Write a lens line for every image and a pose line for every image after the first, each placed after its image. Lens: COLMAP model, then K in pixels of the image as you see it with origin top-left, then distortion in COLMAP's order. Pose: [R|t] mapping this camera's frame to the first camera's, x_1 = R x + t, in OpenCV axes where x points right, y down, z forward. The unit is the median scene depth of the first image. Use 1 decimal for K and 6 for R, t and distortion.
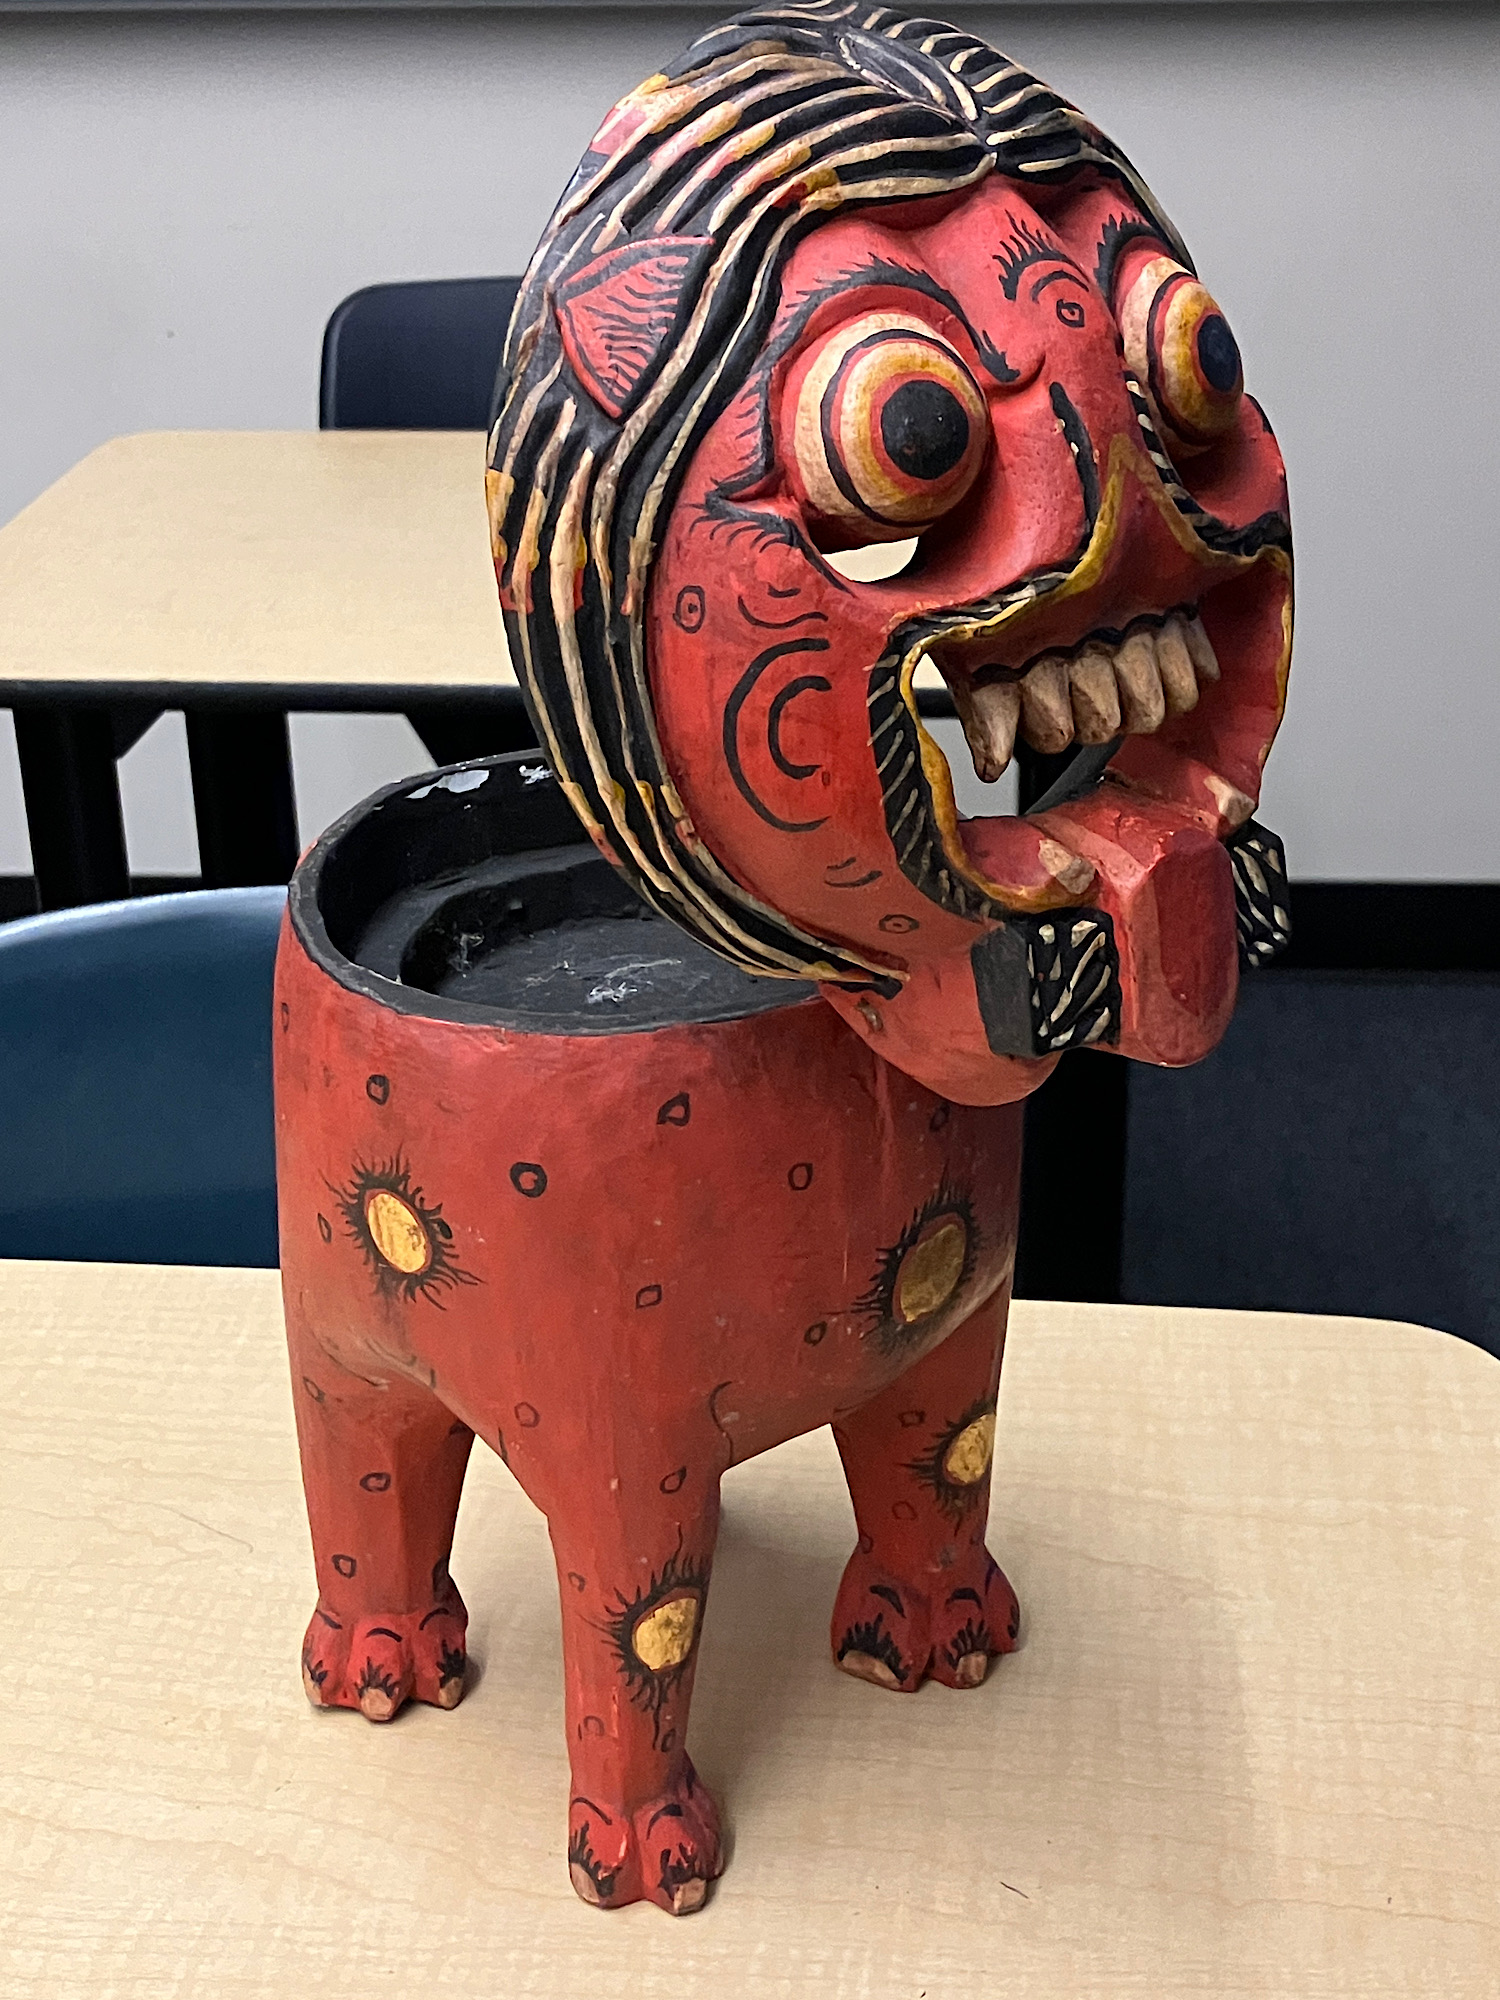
lens RADIAL K [[2887.1, 0, 755.0], [0, 2887.1, 996.4], [0, 0, 1]] dist [-0.002435, 0.000000]
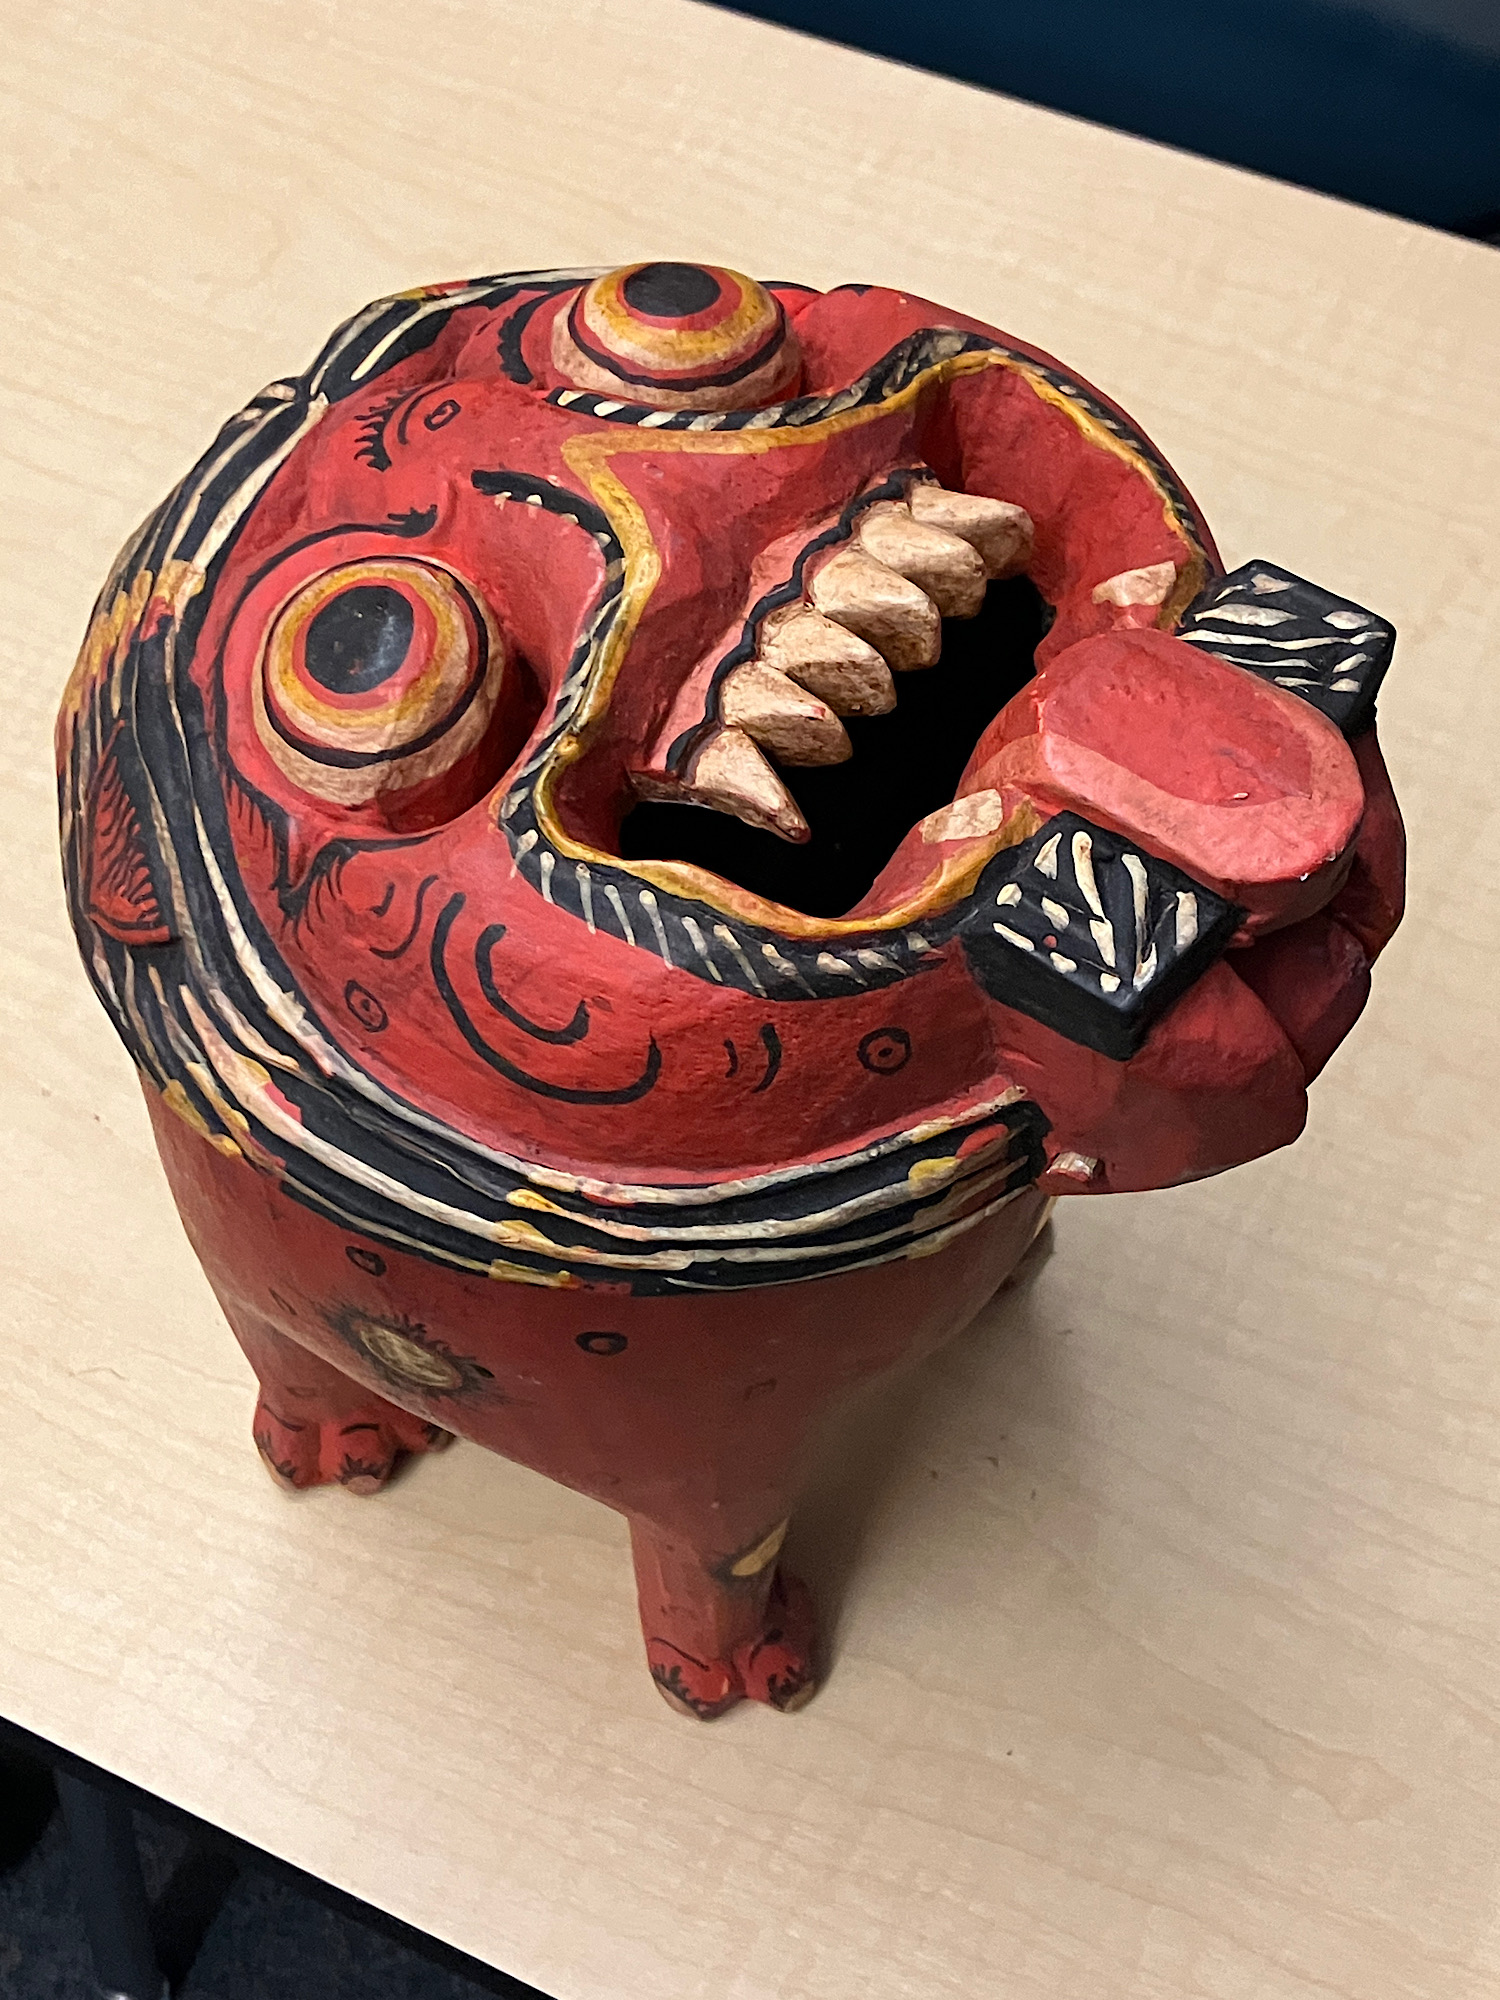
lens RADIAL K [[2887.1, 0, 749.9], [0, 2887.1, 1008.7], [0, 0, 1]] dist [-0.002435, 0.000000]
pose [[0.546369, -0.787140, -0.286167, 0.256295], [0.633080, 0.611831, -0.474207, 0.302629], [0.548354, 0.077926, 0.832608, 0.385630]]
